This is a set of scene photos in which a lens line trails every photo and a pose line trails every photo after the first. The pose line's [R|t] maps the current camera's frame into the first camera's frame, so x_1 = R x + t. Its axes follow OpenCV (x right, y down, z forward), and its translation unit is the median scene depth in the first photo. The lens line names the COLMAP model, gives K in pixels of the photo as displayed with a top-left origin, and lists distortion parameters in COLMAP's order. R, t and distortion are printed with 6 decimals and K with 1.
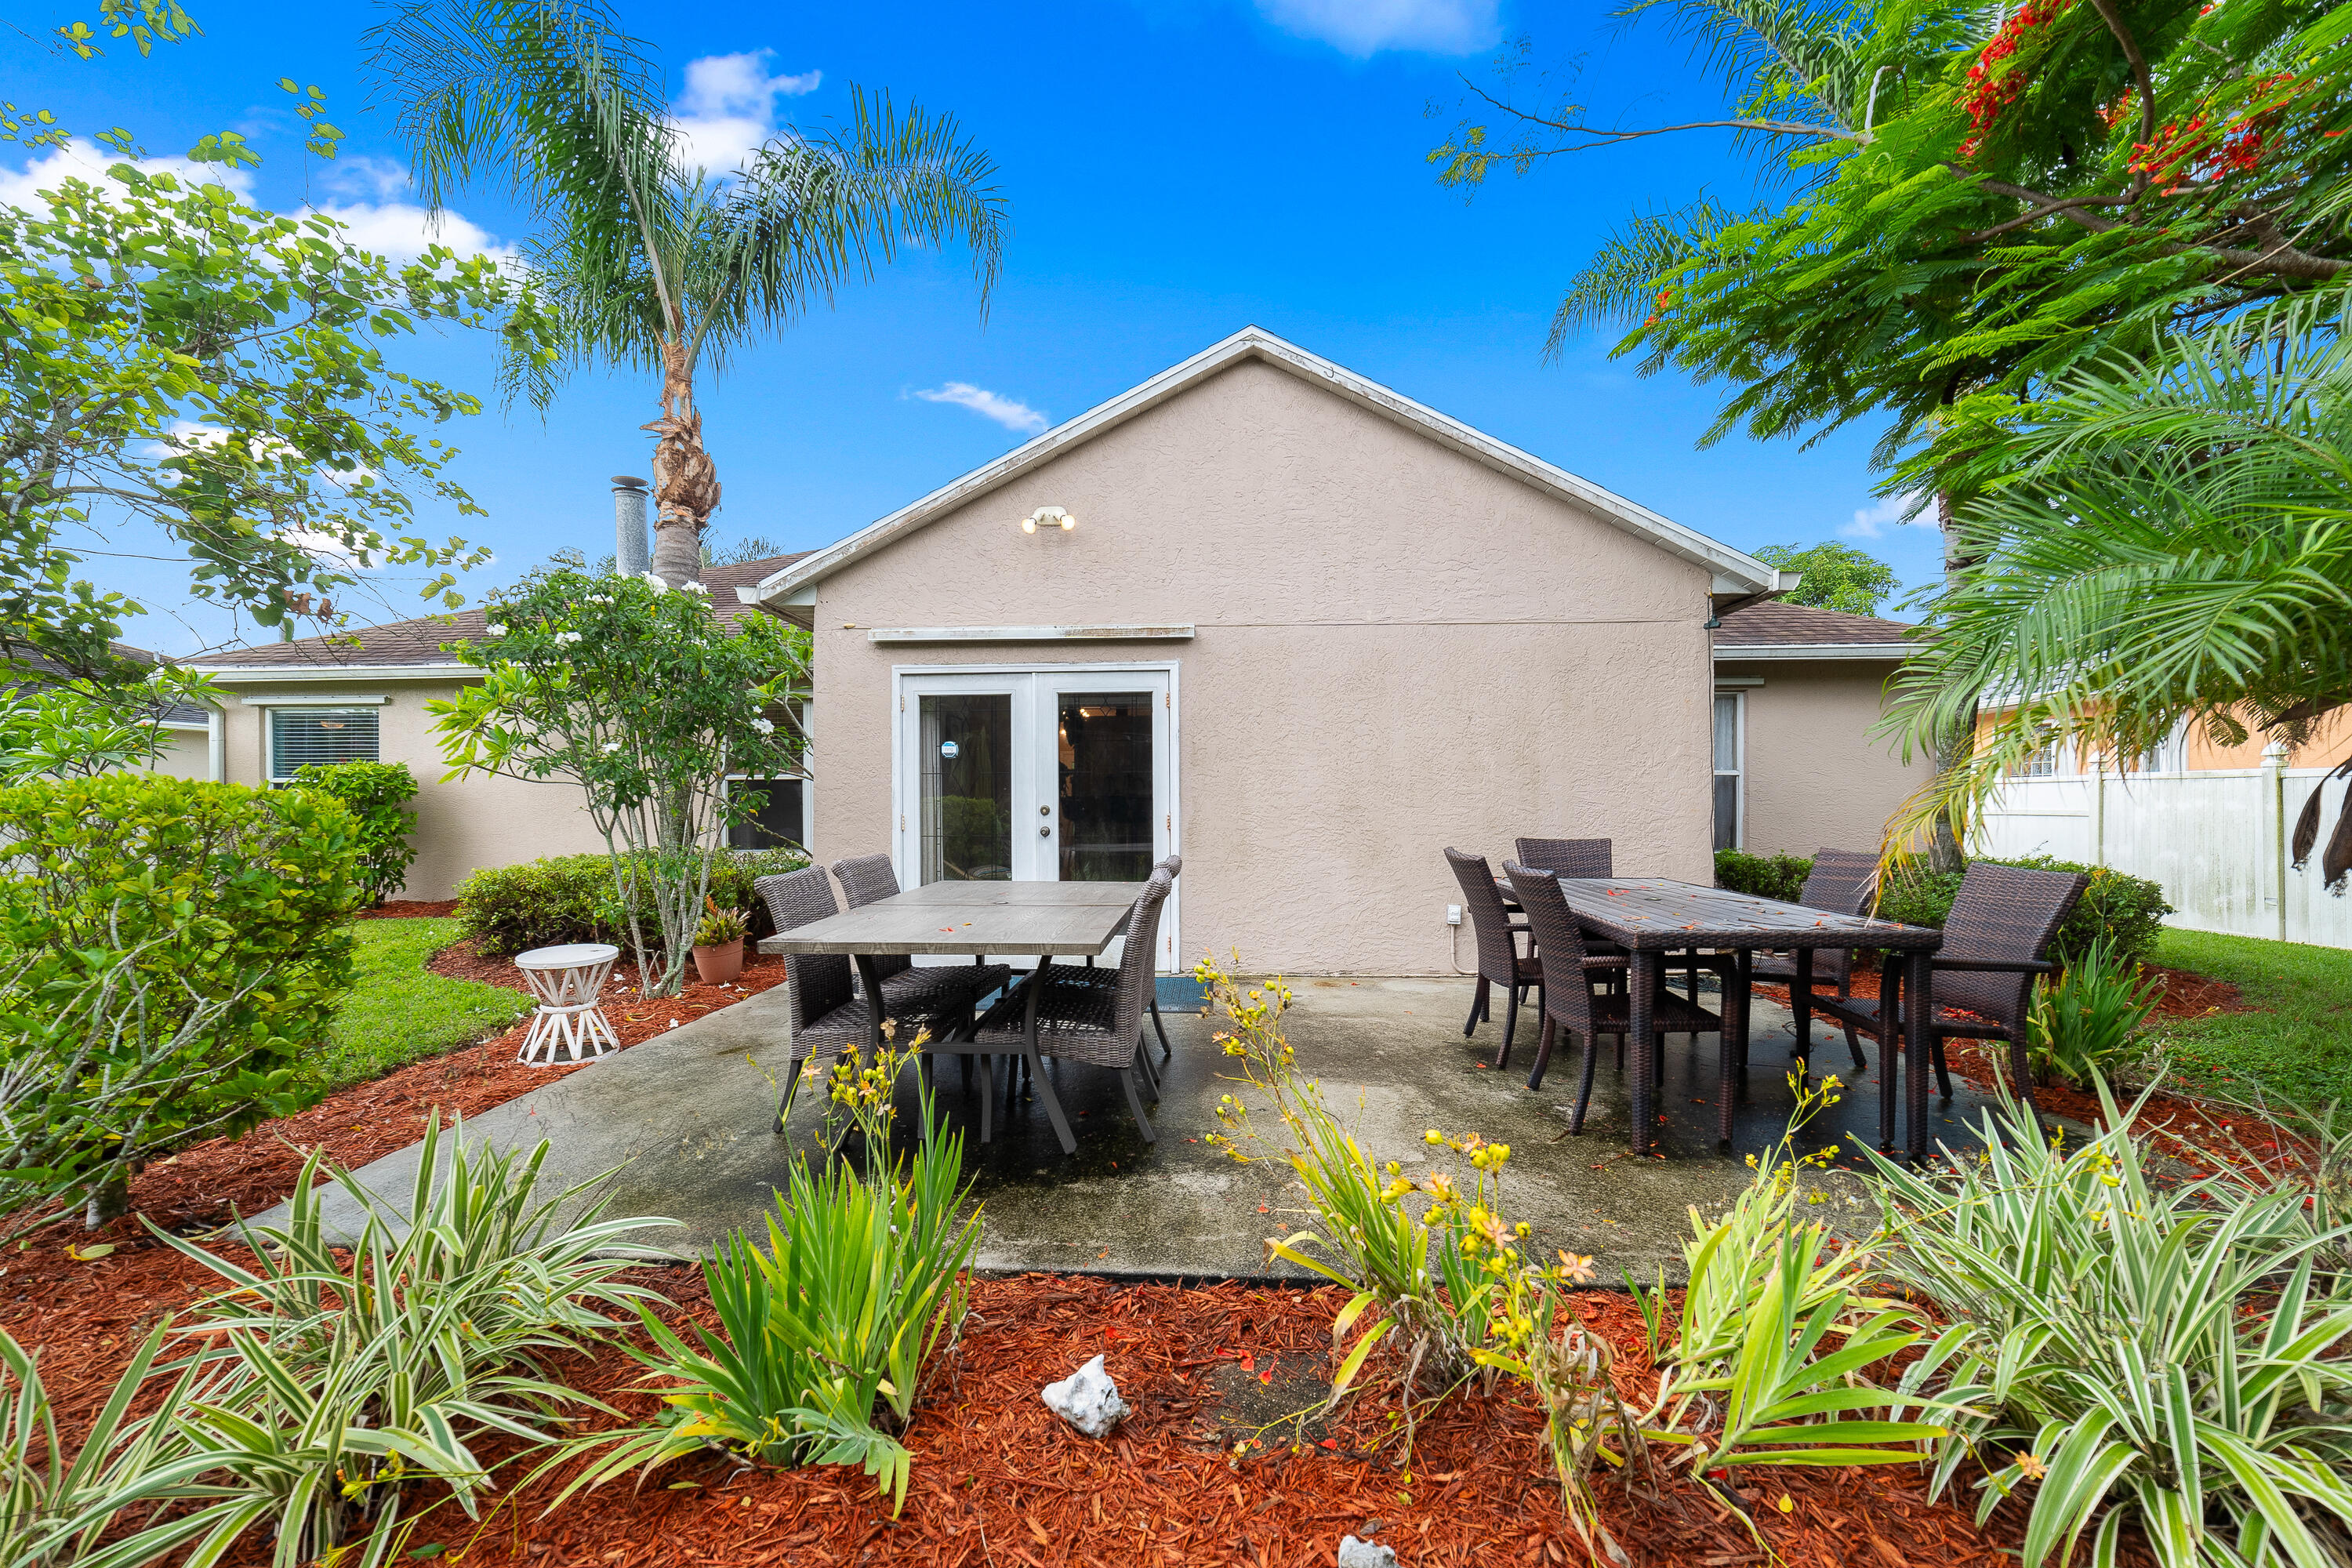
lens RADIAL K [[917.6, 0, 1175.1], [0, 917.6, 800.9], [0, 0, 1]] dist [-0.002128, 0.000028]
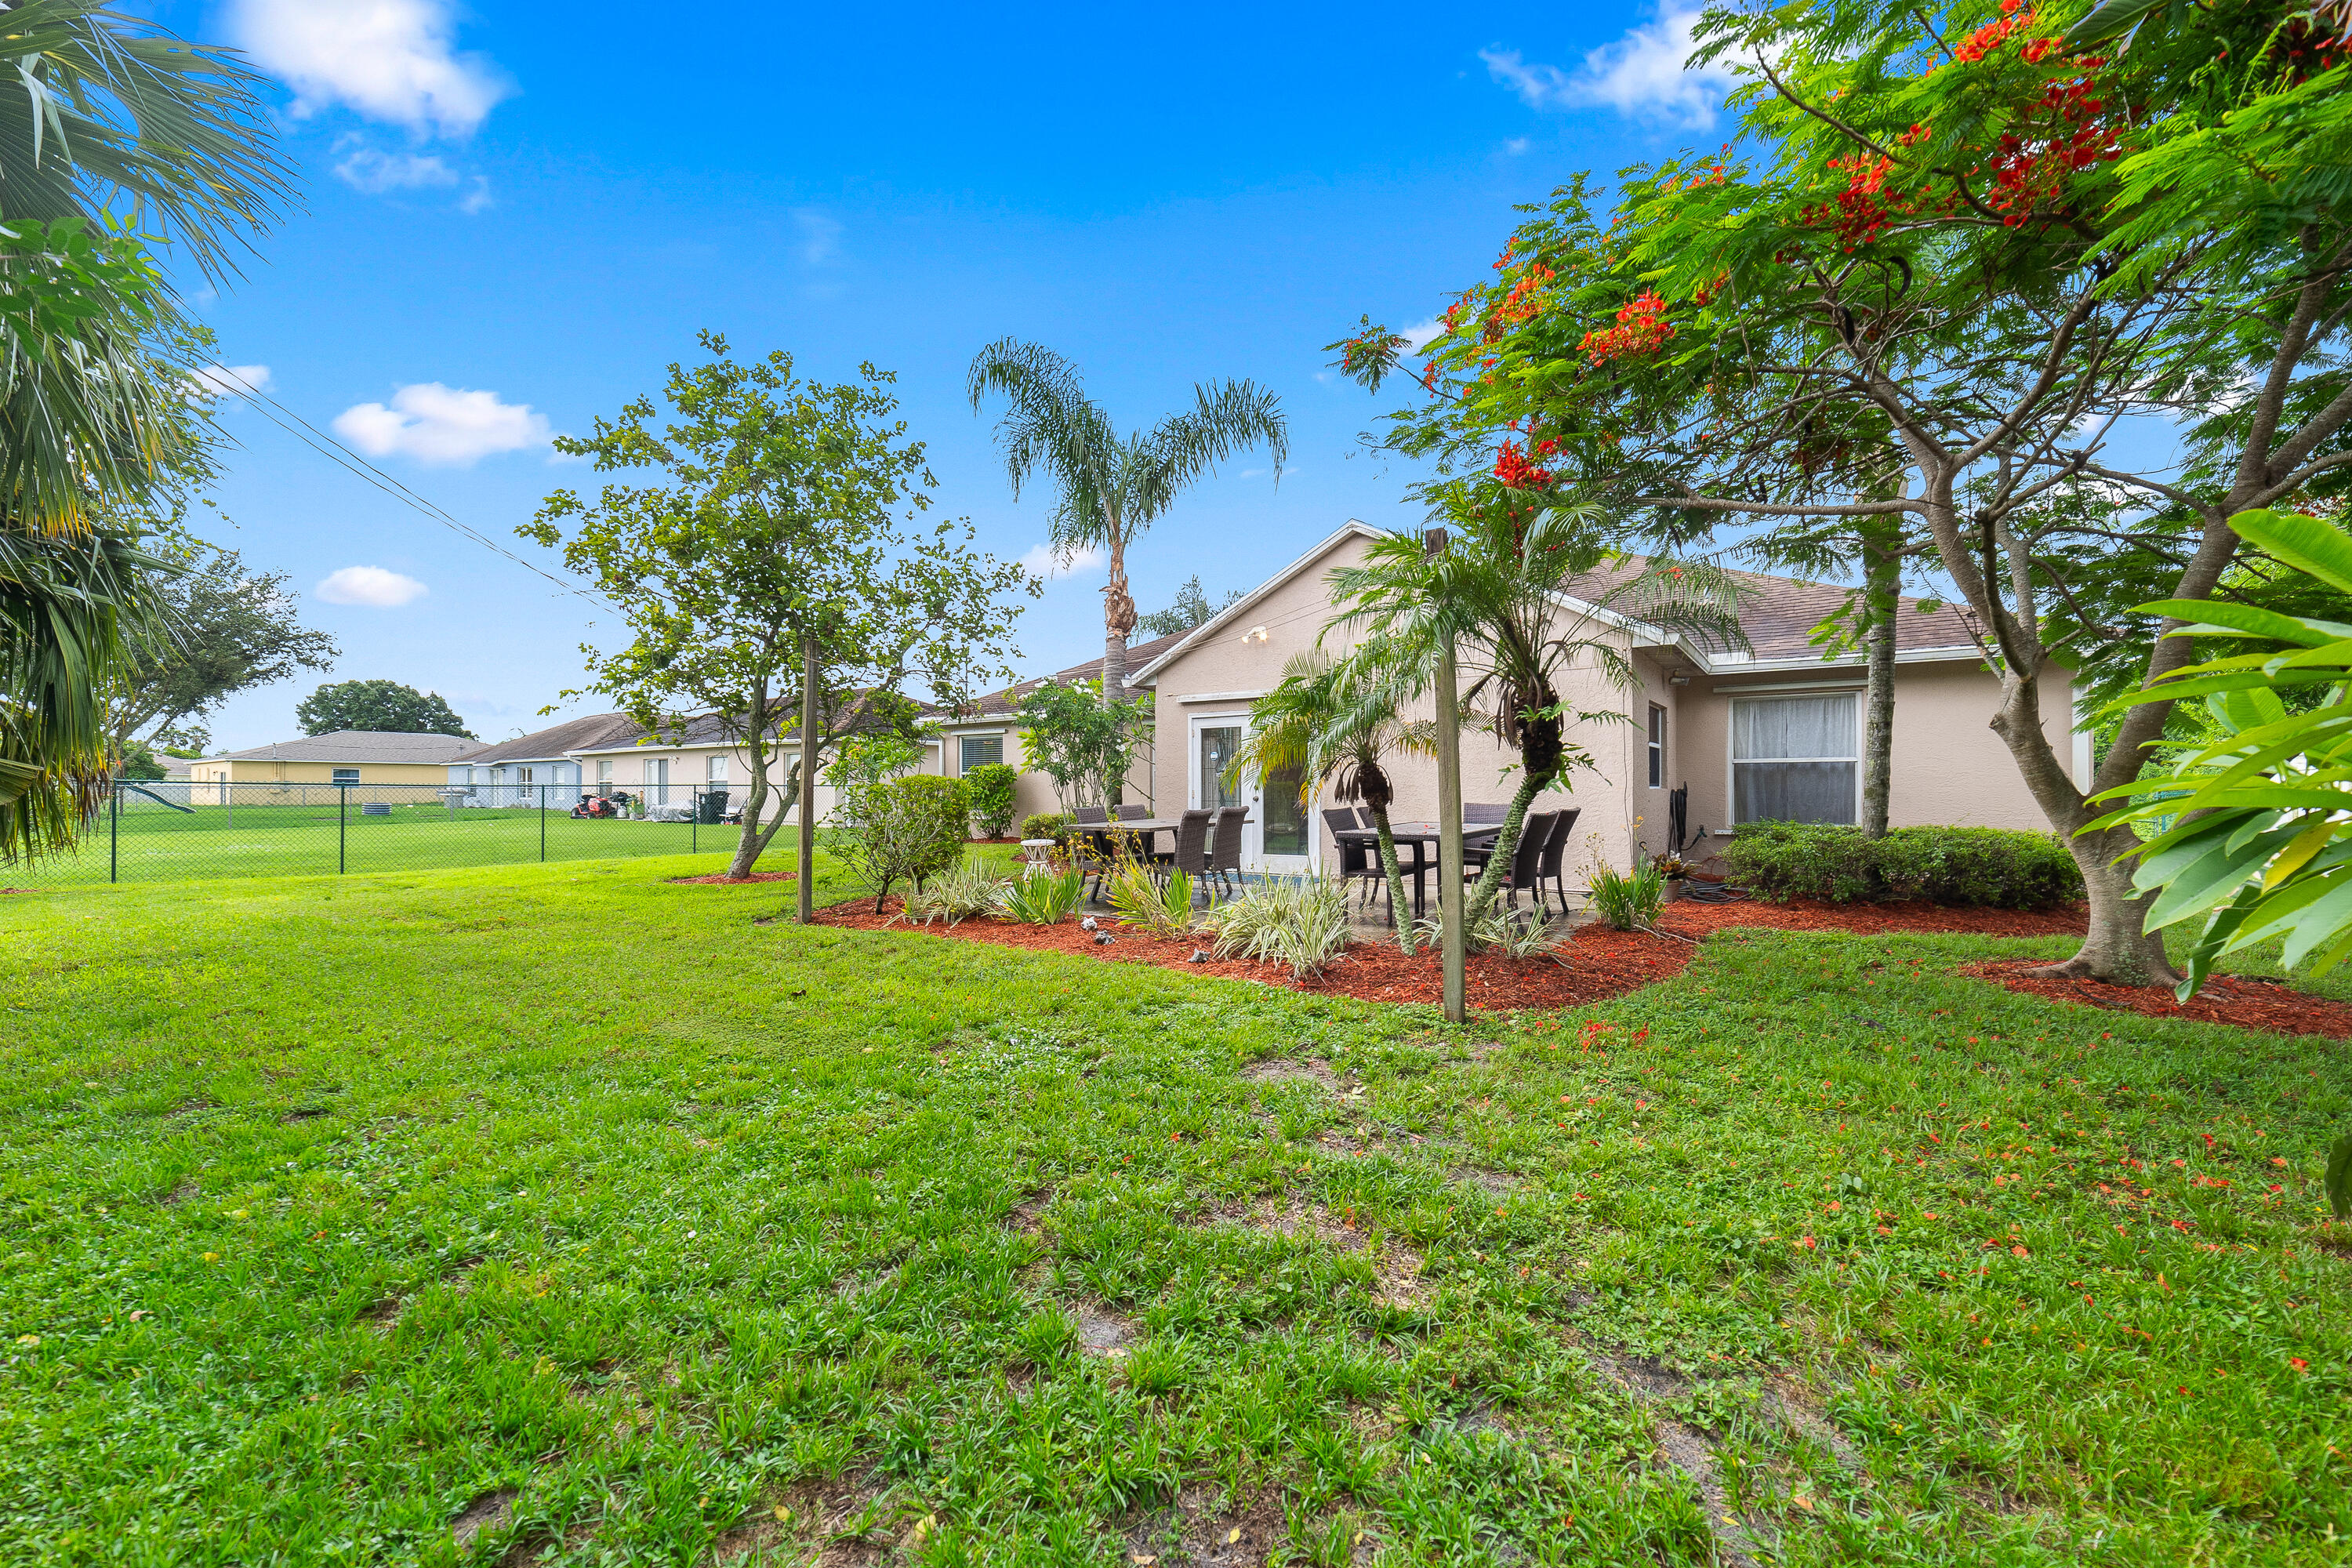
lens RADIAL K [[917.6, 0, 1176.5], [0, 917.6, 779.9], [0, 0, 1]] dist [-0.002128, 0.000028]
pose [[0.846809, -0.000014, -0.531897, 0.699283], [-0.004439, 0.999965, -0.007094, 0.006070], [0.531878, 0.008368, 0.846779, -0.654358]]
